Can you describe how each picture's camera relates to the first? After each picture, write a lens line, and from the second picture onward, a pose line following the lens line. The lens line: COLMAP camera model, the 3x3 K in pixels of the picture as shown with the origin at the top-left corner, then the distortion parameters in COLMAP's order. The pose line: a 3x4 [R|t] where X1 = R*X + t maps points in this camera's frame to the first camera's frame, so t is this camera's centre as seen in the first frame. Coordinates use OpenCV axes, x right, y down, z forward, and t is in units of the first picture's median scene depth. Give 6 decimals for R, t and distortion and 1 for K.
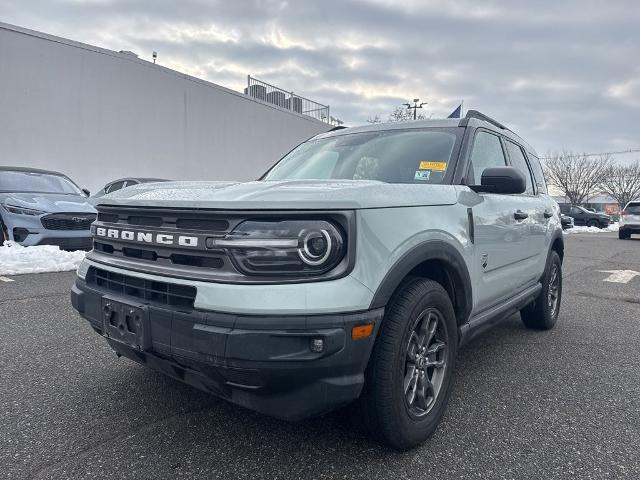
lens RADIAL K [[465.8, 0, 323.9], [0, 465.8, 227.6], [0, 0, 1]] dist [0.088029, -0.117011]
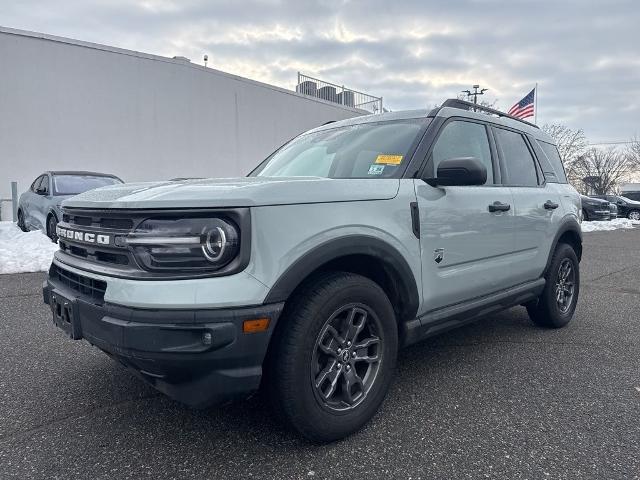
lens RADIAL K [[465.8, 0, 323.9], [0, 465.8, 227.6], [0, 0, 1]] dist [0.088029, -0.117011]
pose [[0.988863, -0.013176, -0.148246, 0.299305], [0.015021, 0.999823, 0.011331, -0.002018], [0.148070, -0.013432, 0.988886, 0.005589]]
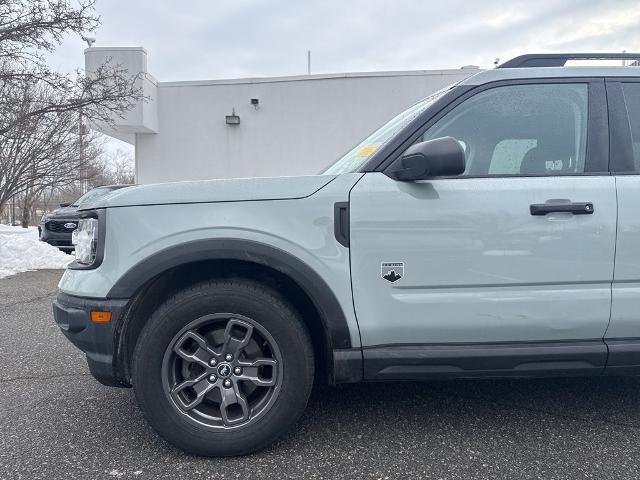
lens RADIAL K [[465.8, 0, 323.9], [0, 465.8, 227.6], [0, 0, 1]] dist [0.088029, -0.117011]
pose [[0.641035, -0.010549, -0.767439, 0.999112], [-0.010010, 0.999706, -0.022103, 0.022420], [0.767446, 0.021851, 0.640741, 0.529847]]
